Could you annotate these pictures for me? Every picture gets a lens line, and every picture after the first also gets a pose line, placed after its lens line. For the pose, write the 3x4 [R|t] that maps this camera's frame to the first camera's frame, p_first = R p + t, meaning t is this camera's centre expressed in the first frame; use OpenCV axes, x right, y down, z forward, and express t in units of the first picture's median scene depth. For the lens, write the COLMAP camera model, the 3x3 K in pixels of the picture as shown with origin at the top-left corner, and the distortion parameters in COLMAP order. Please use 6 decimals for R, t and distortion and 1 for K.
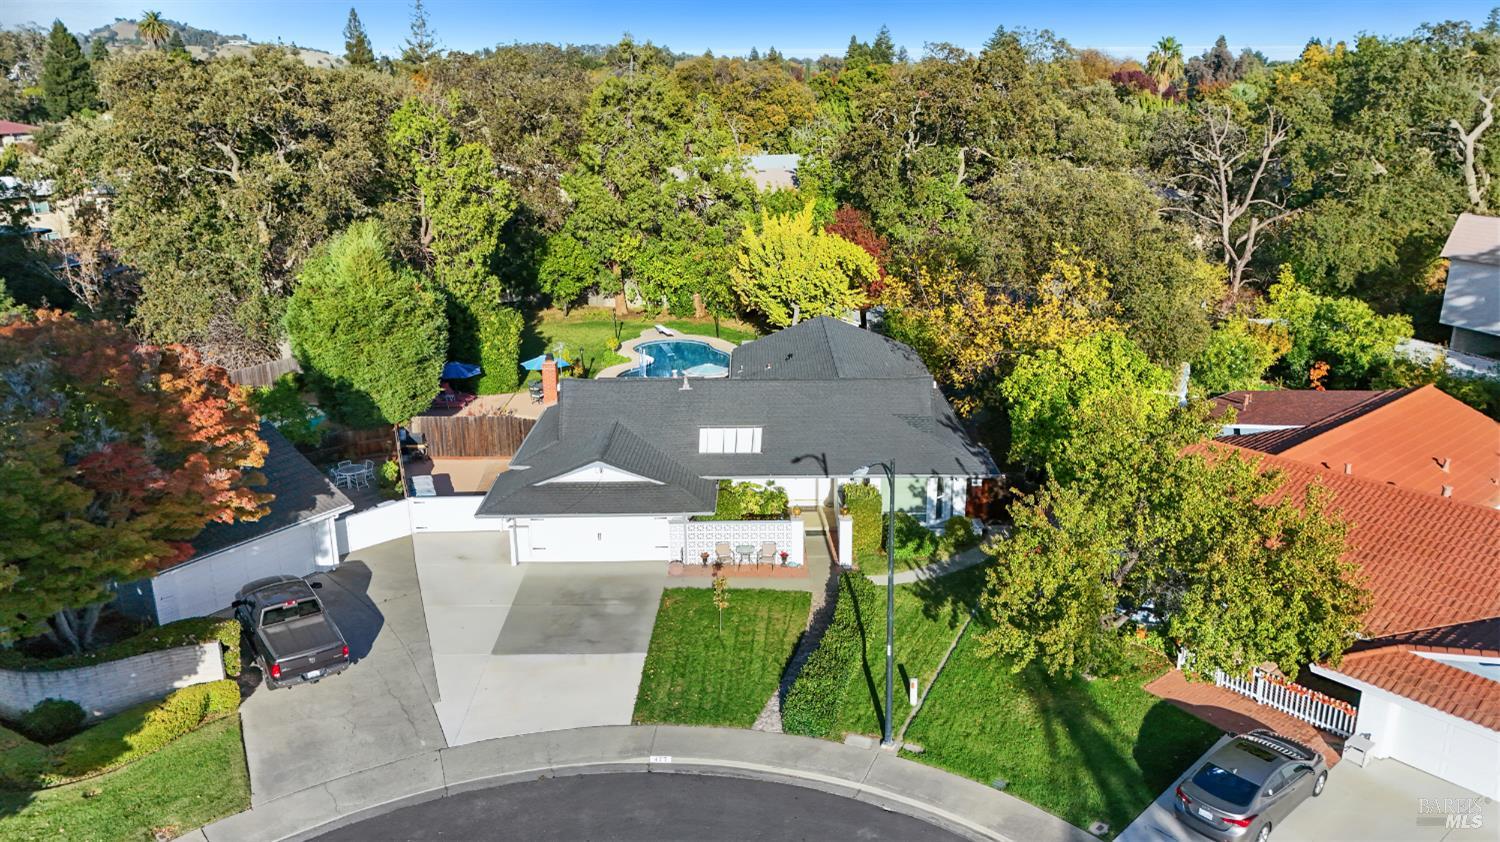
lens RADIAL K [[1104.4, 0, 748.8], [0, 1104.4, 359.1], [0, 0, 1]] dist [0.089932, -0.086191]
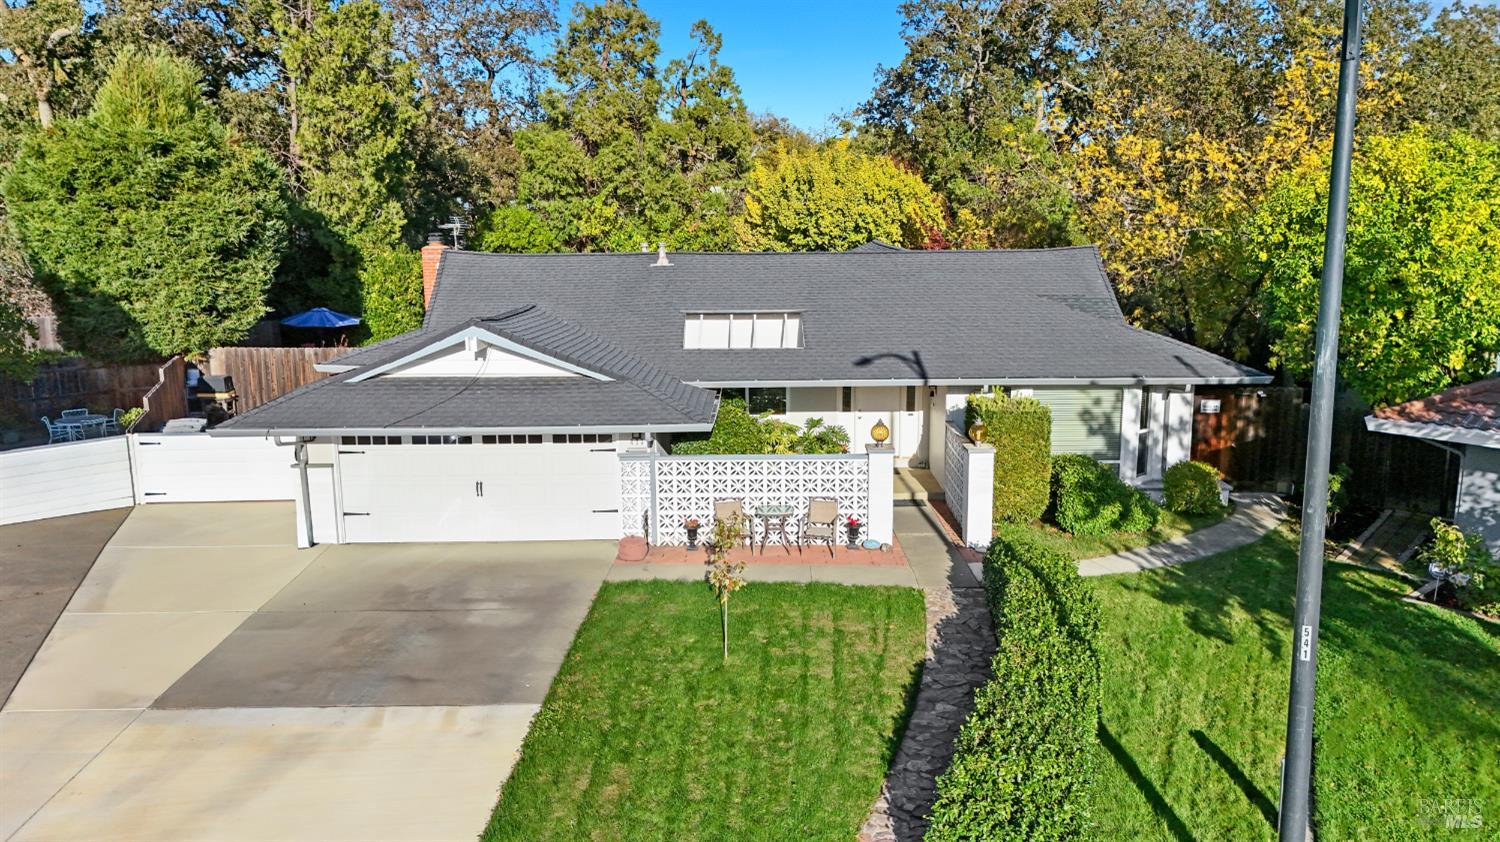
lens RADIAL K [[1104.4, 0, 748.8], [0, 1104.4, 359.1], [0, 0, 1]] dist [0.089932, -0.086191]
pose [[0.999977, 0.006232, 0.002802, -0.016241], [-0.005862, 0.993134, -0.116834, 0.161007], [-0.003510, 0.116815, 0.993147, 0.503578]]
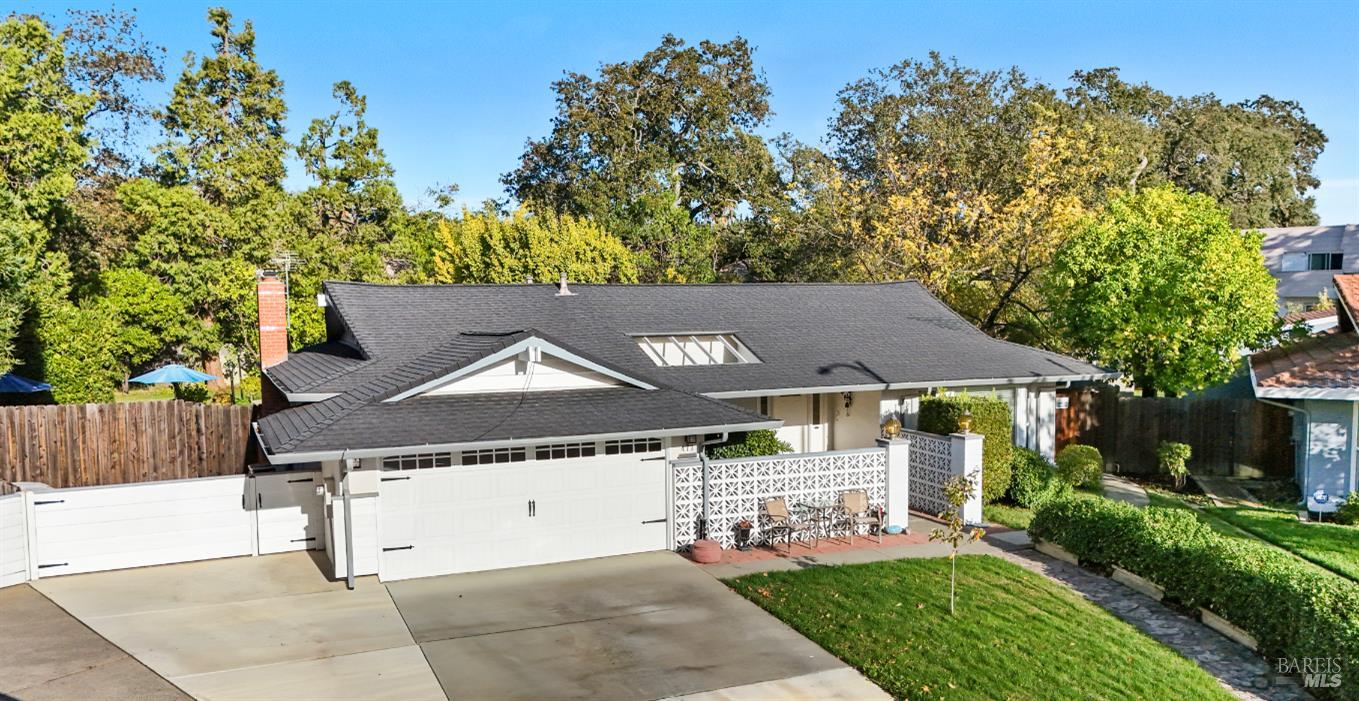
lens RADIAL K [[1098.1, 0, 679.5], [0, 1098.1, 350.5], [0, 0, 1]] dist [0.053185, -0.003594]
pose [[0.910753, -0.013469, 0.412733, -0.271648], [0.099252, 0.977310, -0.187119, 0.189492], [-0.400848, 0.211384, 0.891425, 0.548935]]
